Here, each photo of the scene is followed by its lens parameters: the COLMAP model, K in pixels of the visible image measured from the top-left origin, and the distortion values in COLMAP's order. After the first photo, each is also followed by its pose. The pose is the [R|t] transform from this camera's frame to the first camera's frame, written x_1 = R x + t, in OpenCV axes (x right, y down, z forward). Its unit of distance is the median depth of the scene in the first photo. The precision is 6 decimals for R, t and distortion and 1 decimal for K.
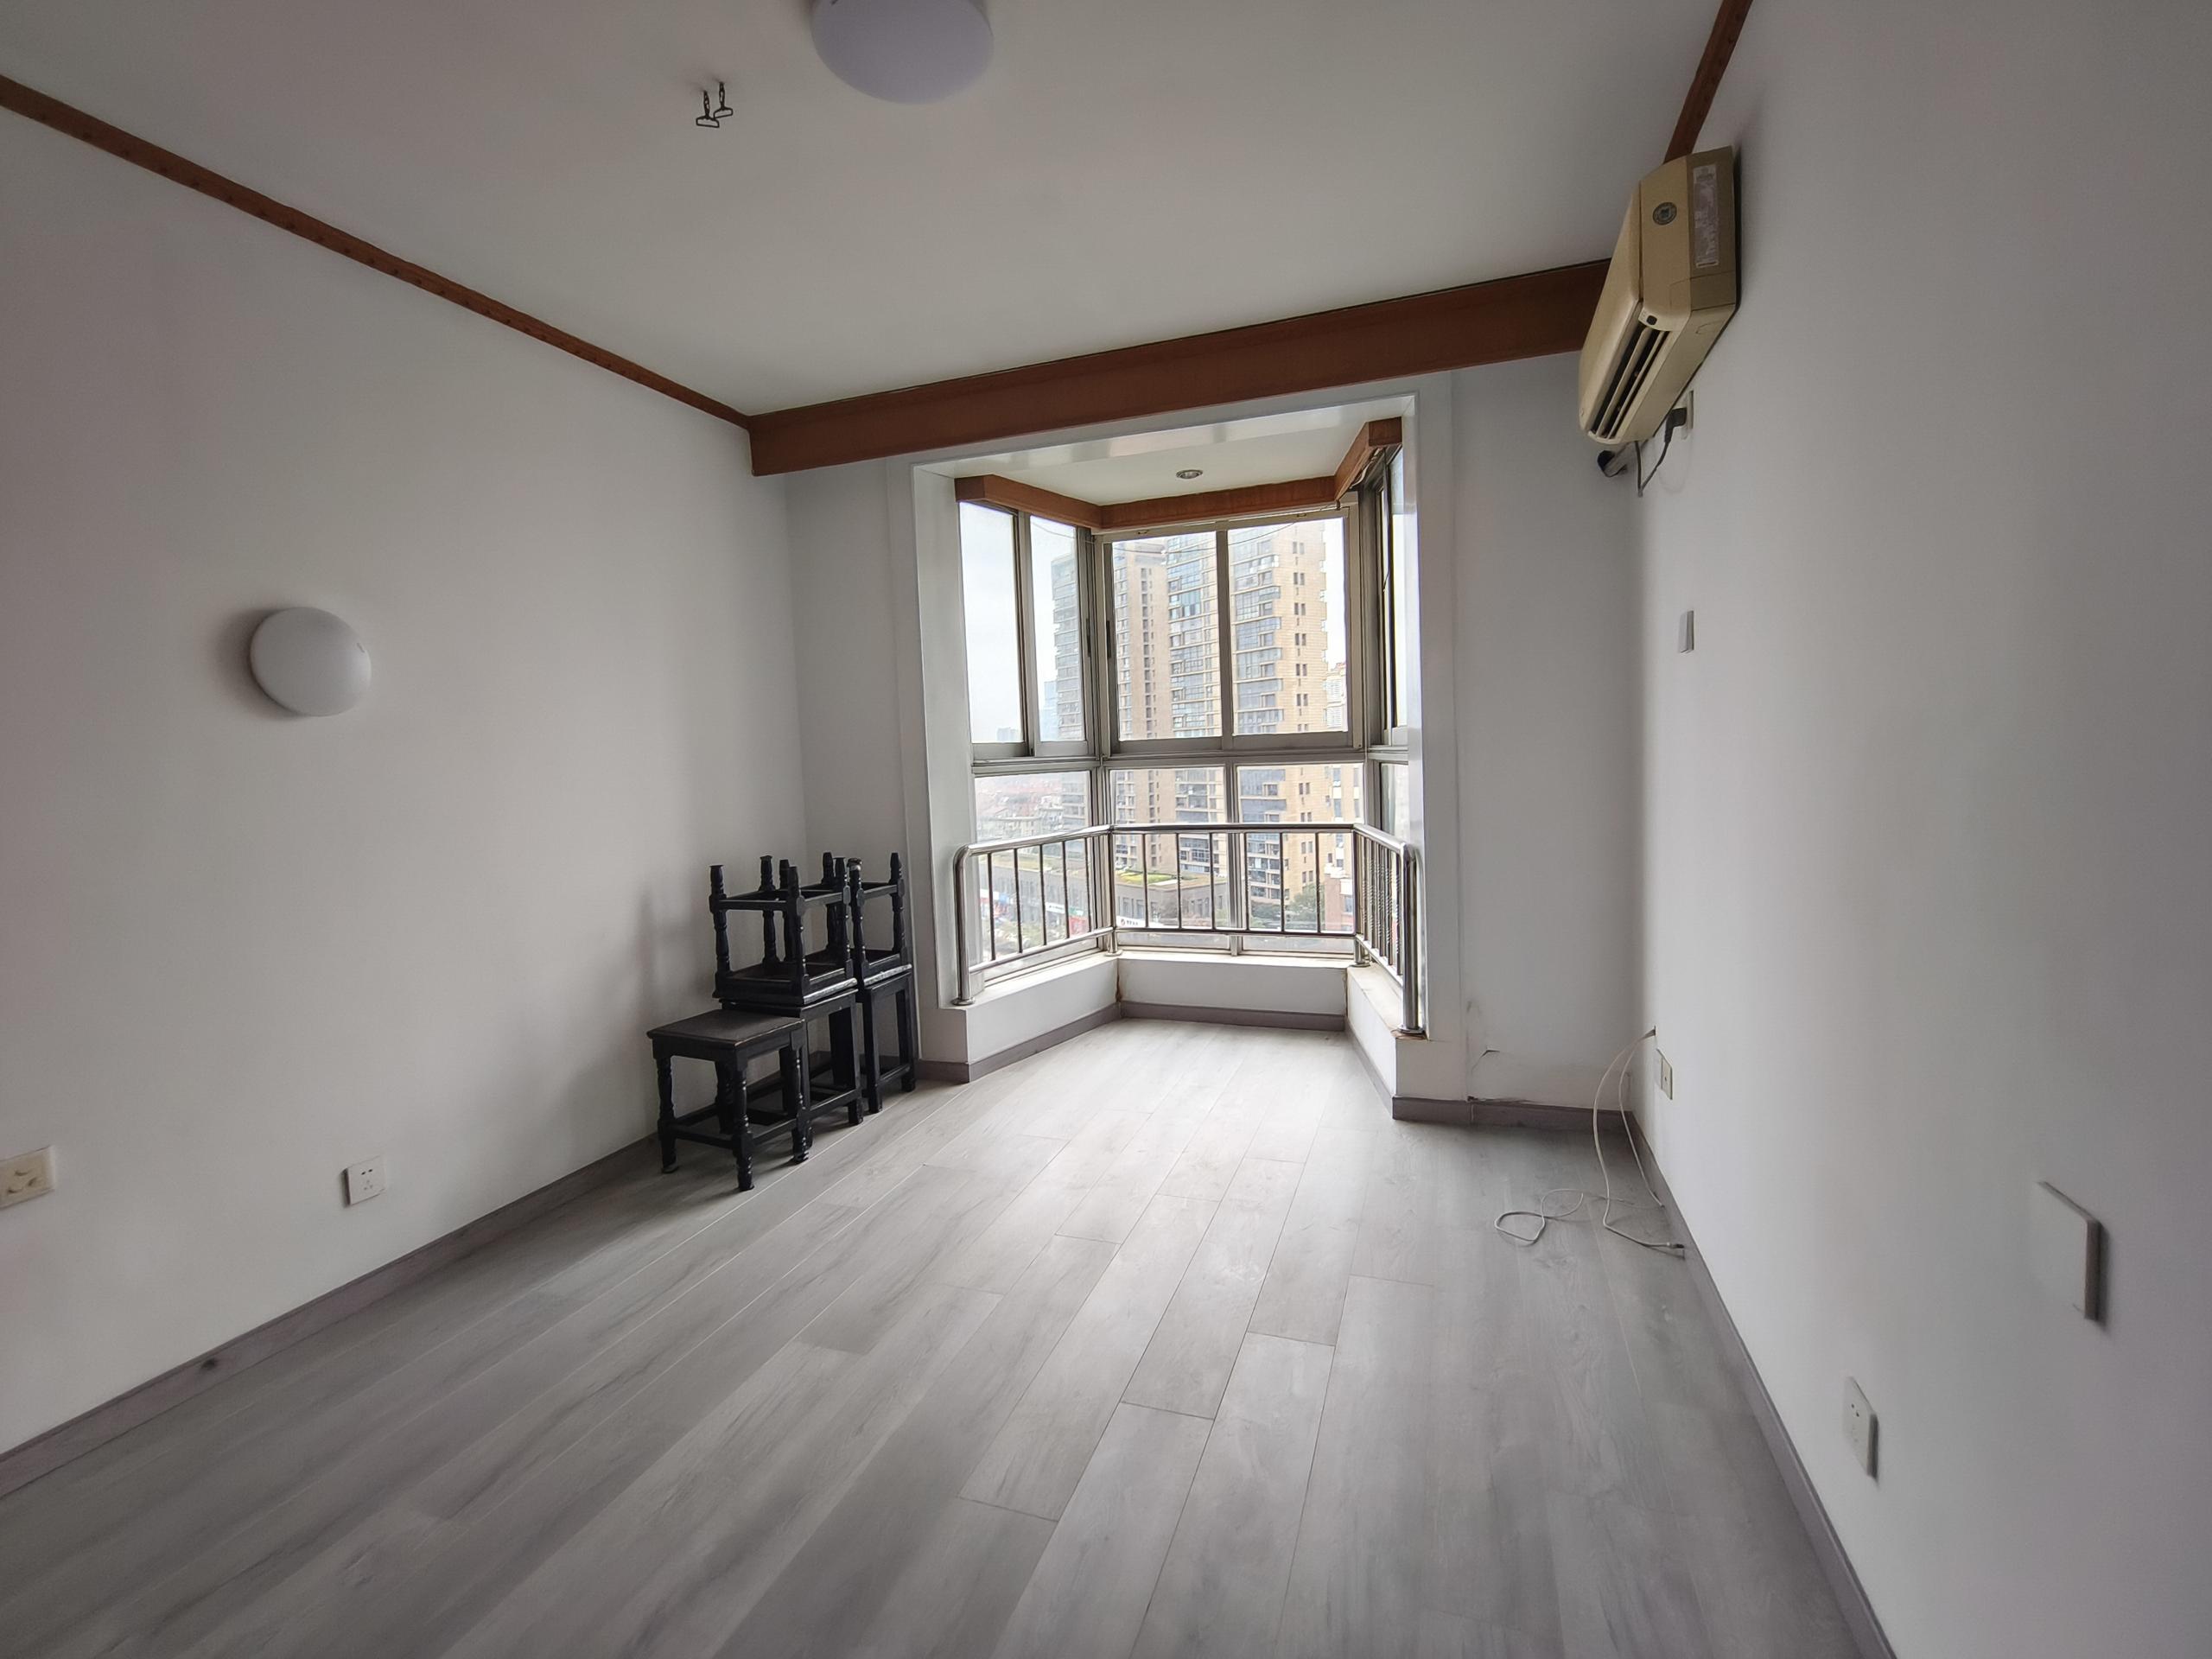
lens RADIAL K [[978.9, 0, 1102.3], [0, 978.9, 820.6], [0, 0, 1]] dist [-0.001443, -0.000018]
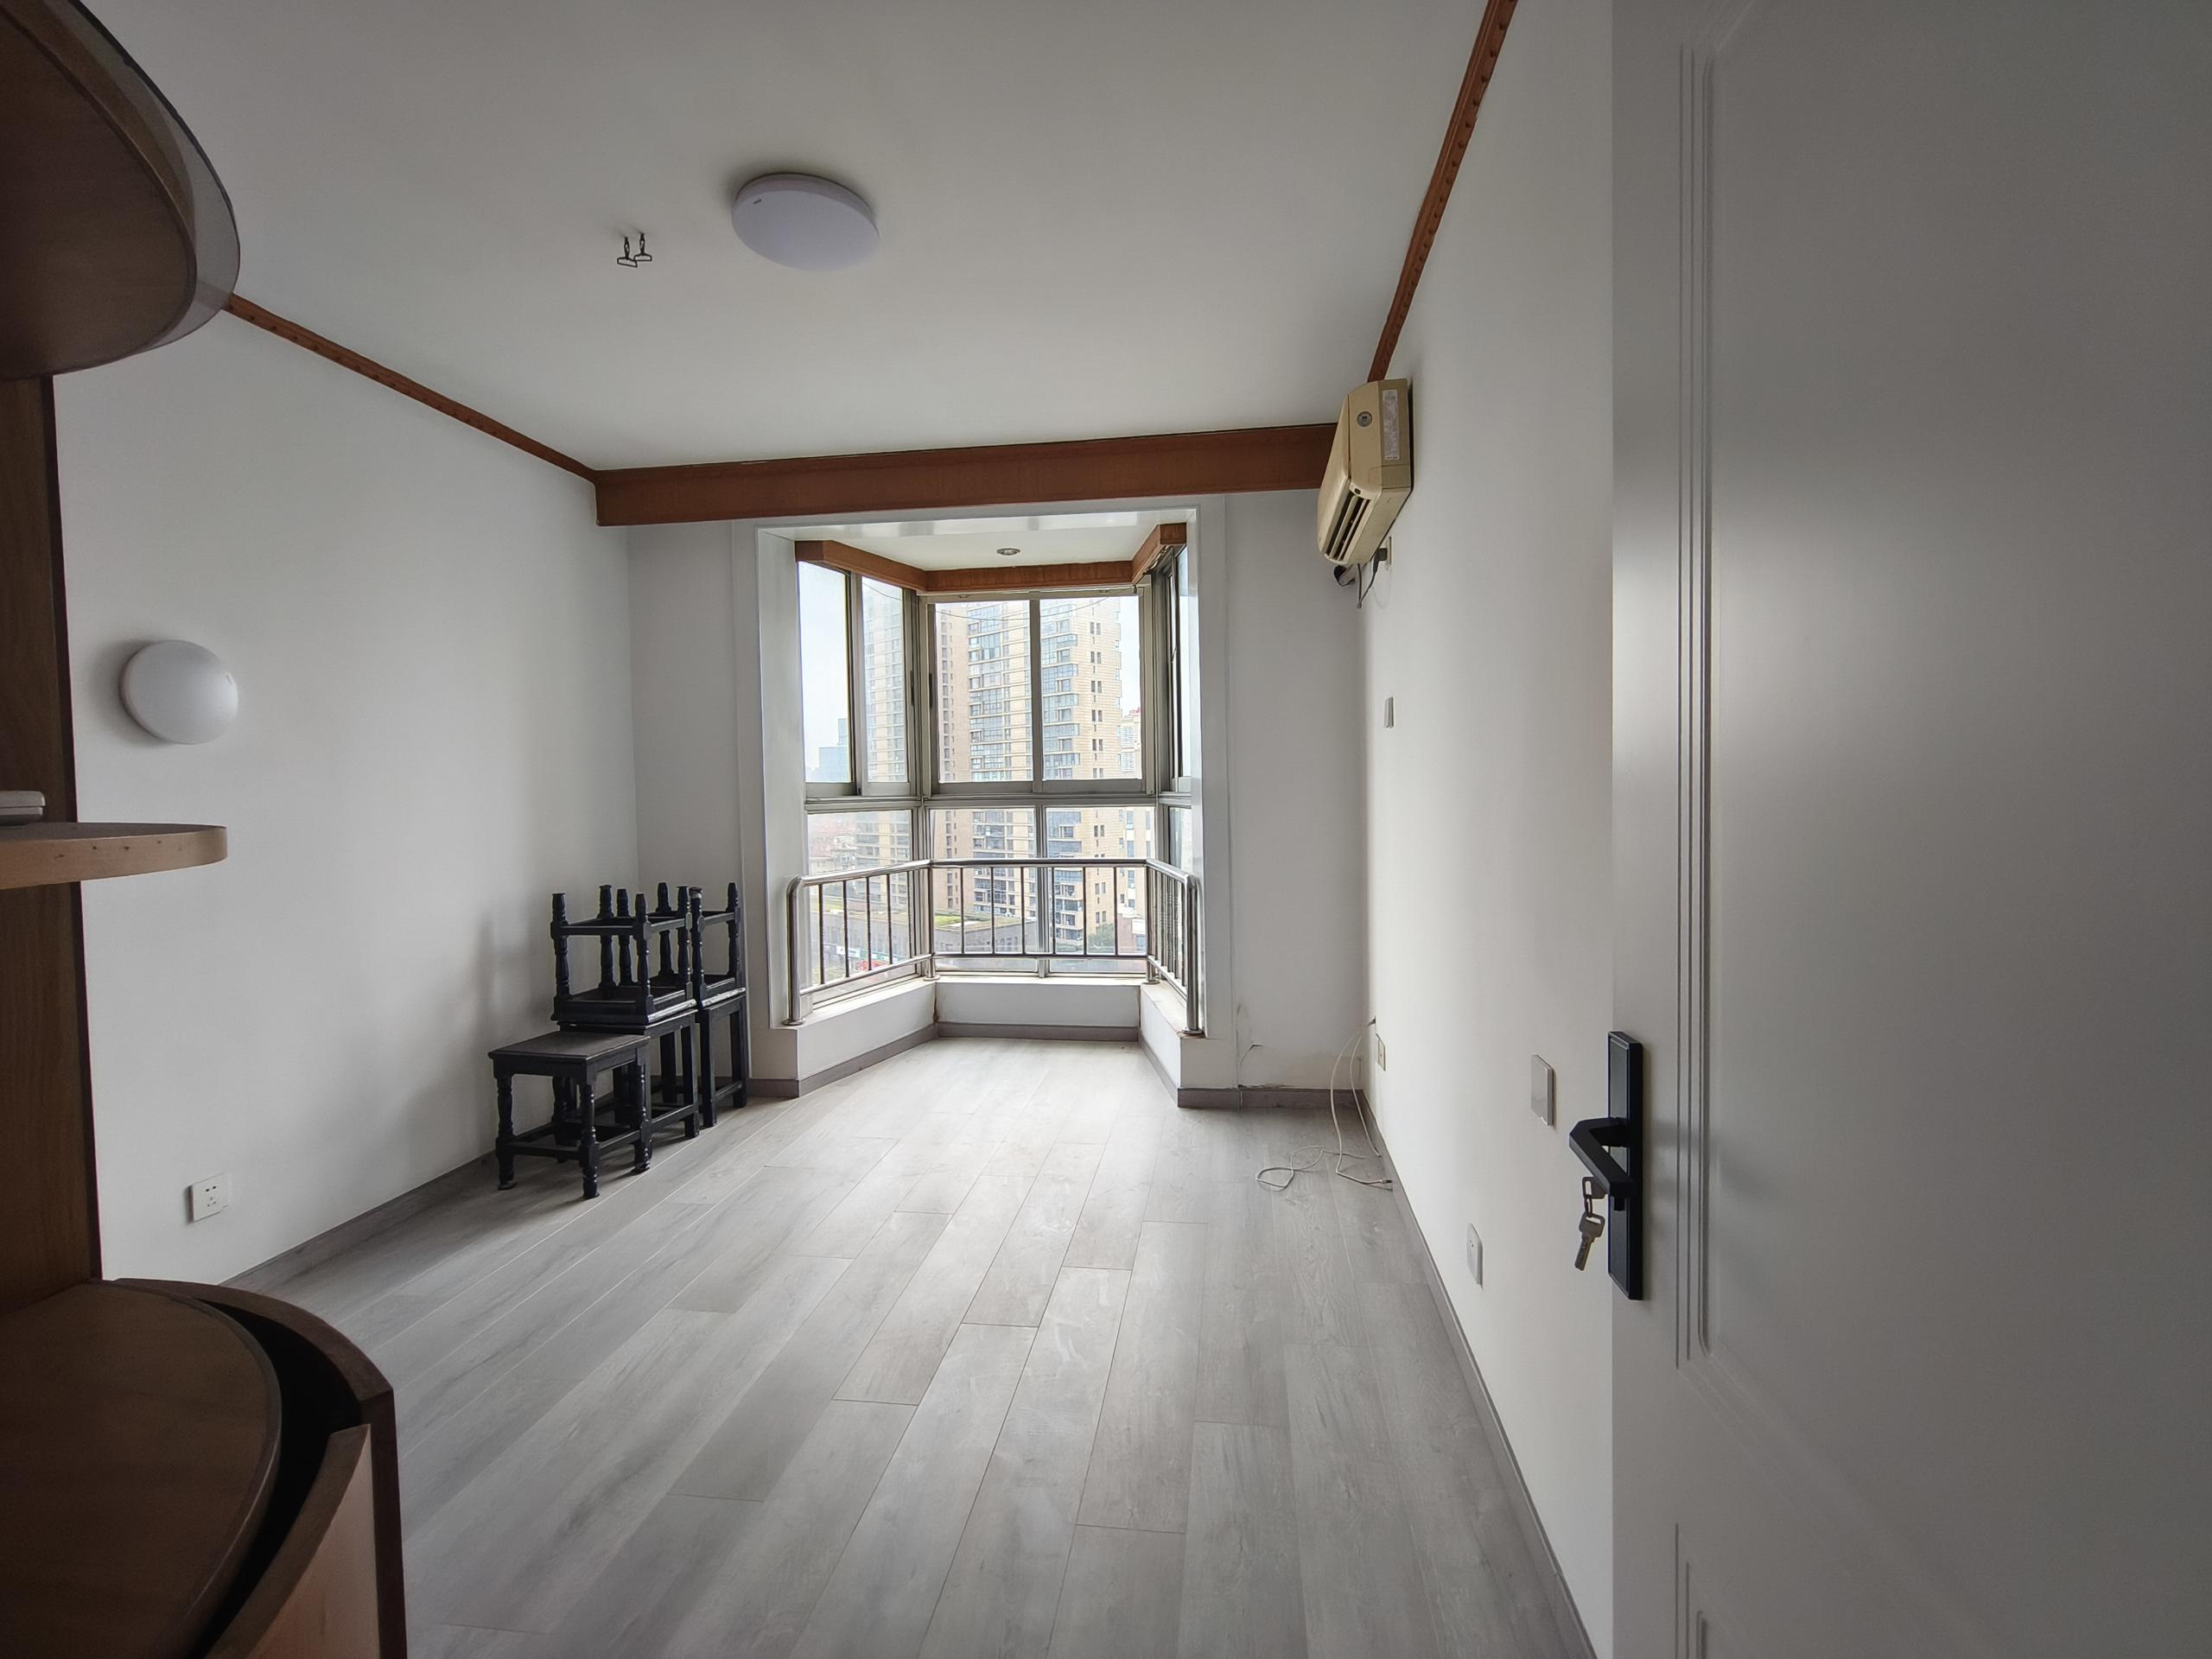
lens RADIAL K [[971.4, 0, 1103.1], [0, 971.4, 825.7], [0, 0, 1]] dist [-0.000333, -0.000112]
pose [[0.978416, 0.013251, 0.206218, -0.039583], [-0.005646, 0.999284, -0.037422, 0.009162], [-0.206566, 0.035450, 0.977790, -0.146246]]
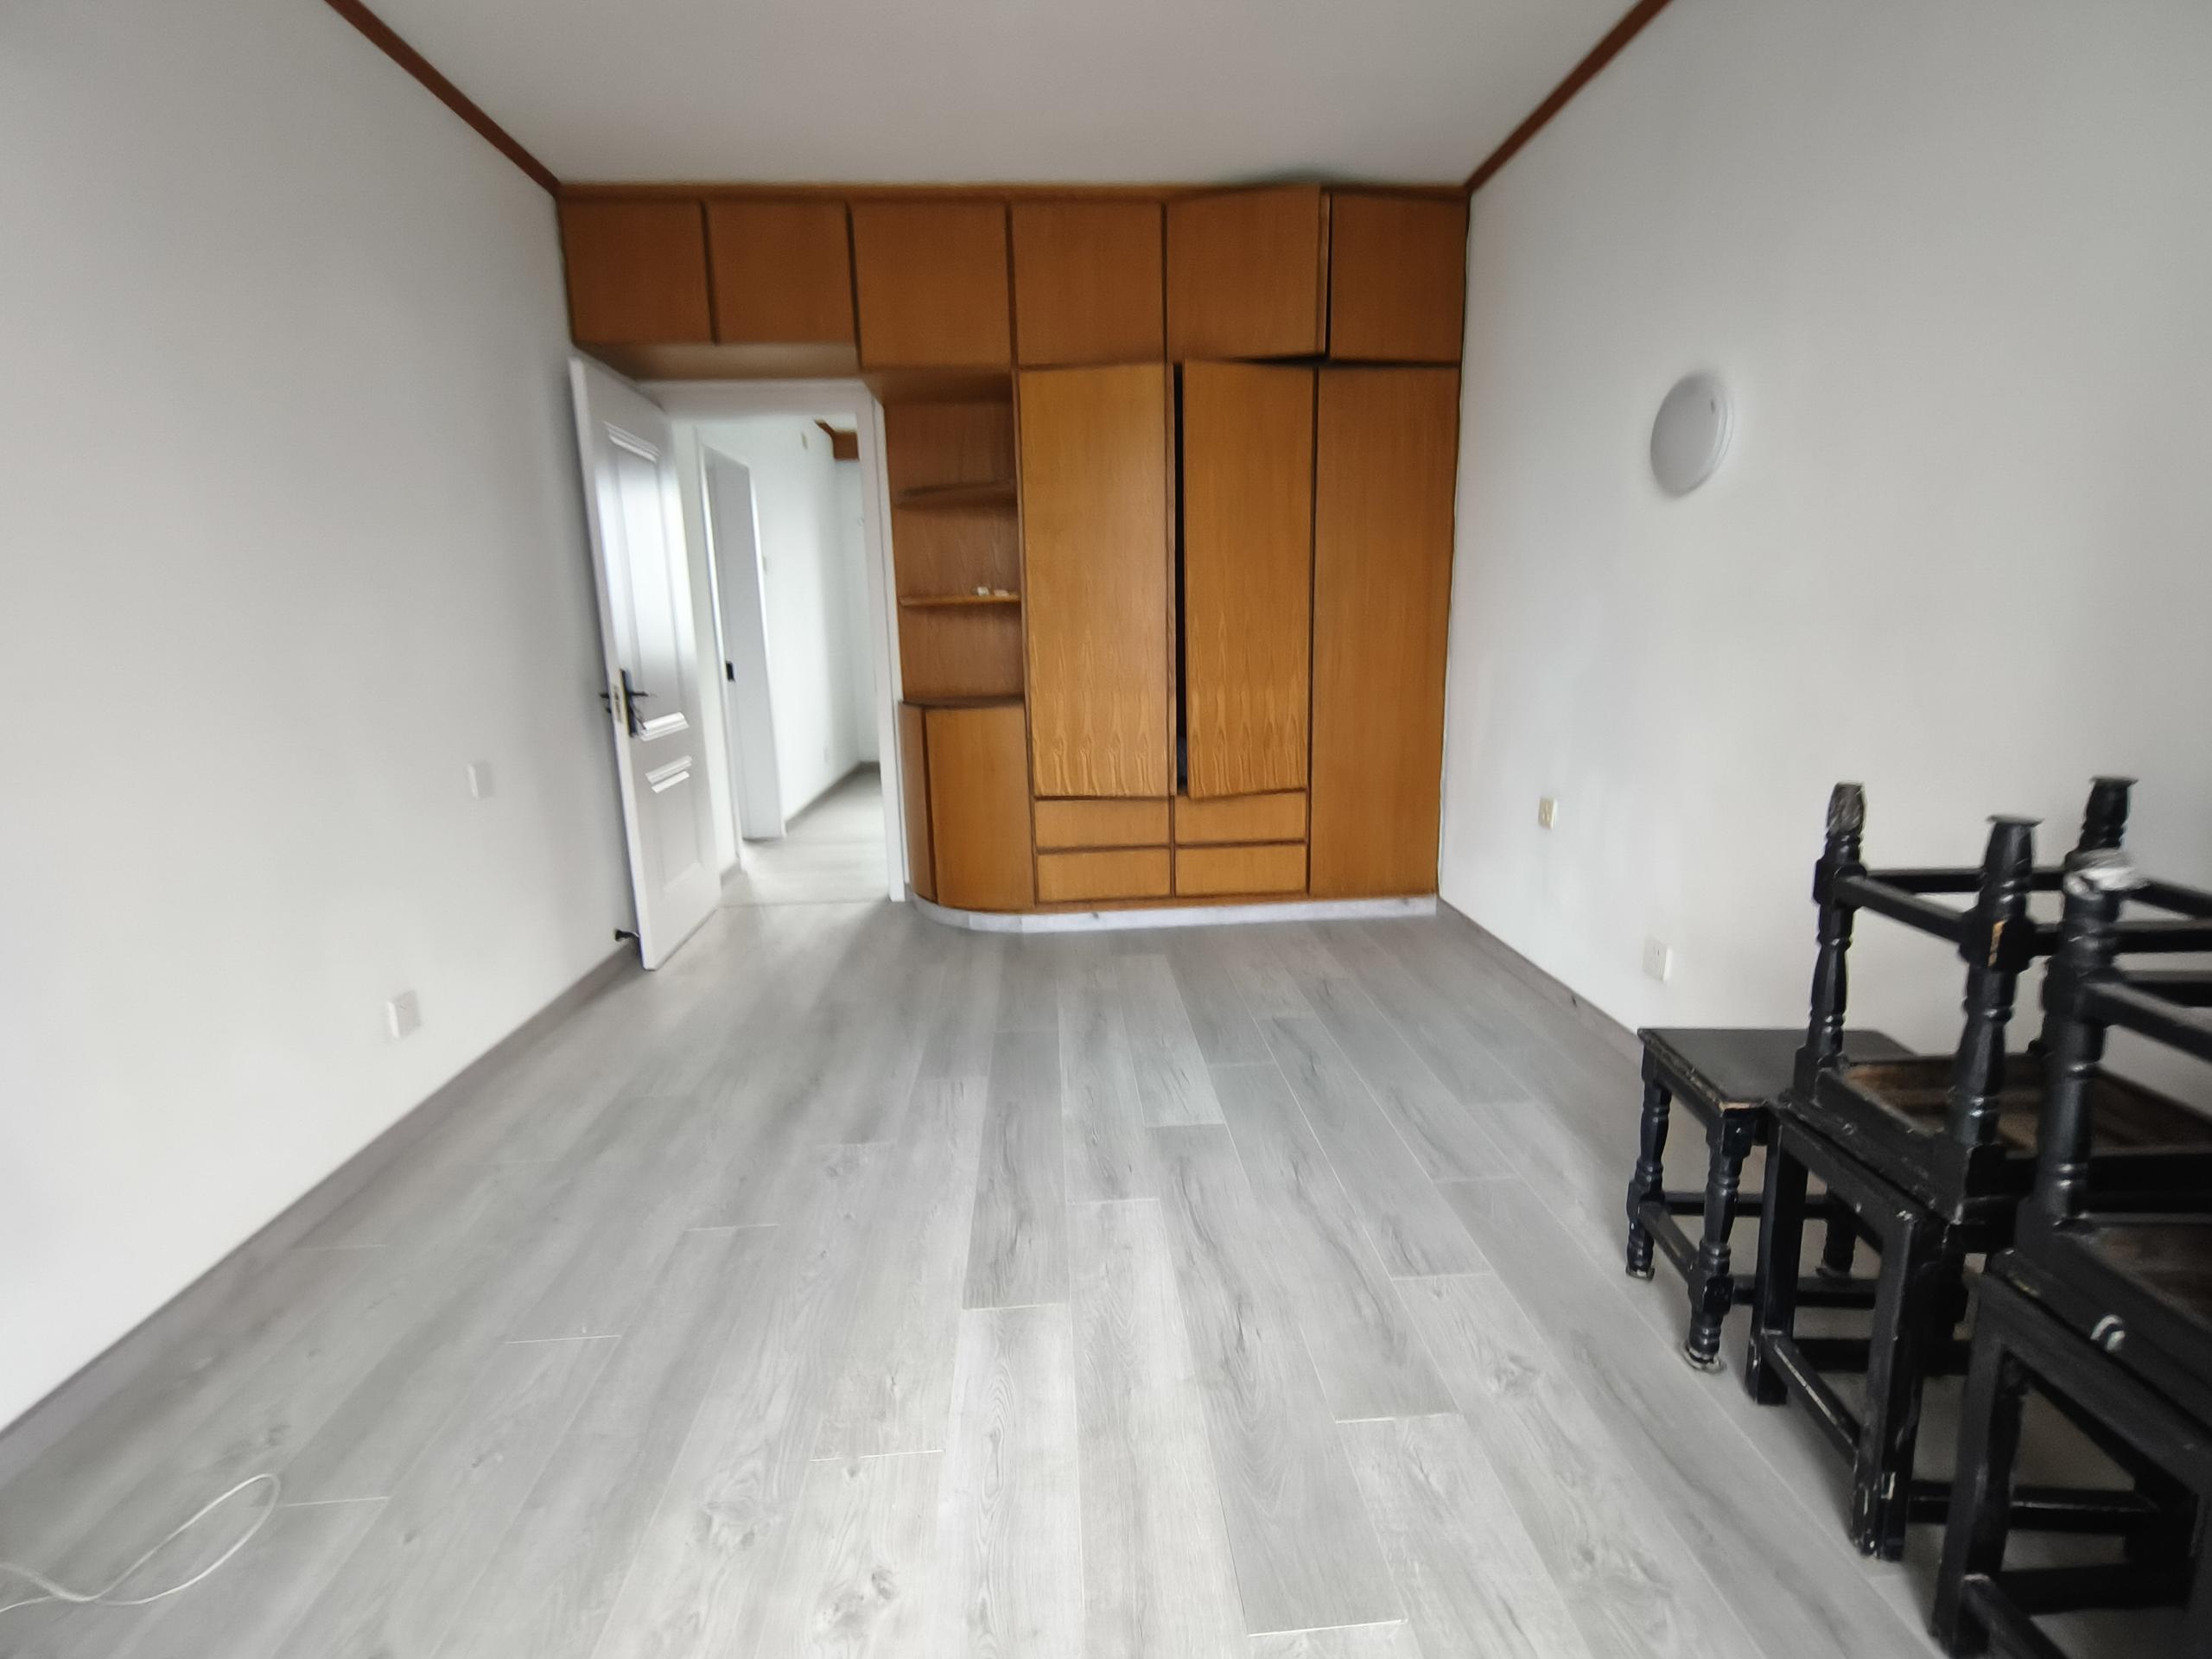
lens RADIAL K [[971.4, 0, 1103.1], [0, 971.4, 825.7], [0, 0, 1]] dist [-0.000333, -0.000112]
pose [[-0.915551, 0.145302, -0.375040, 0.103306], [0.035292, 0.957889, 0.284961, -0.055974], [0.400652, 0.247660, -0.882124, 1.200158]]
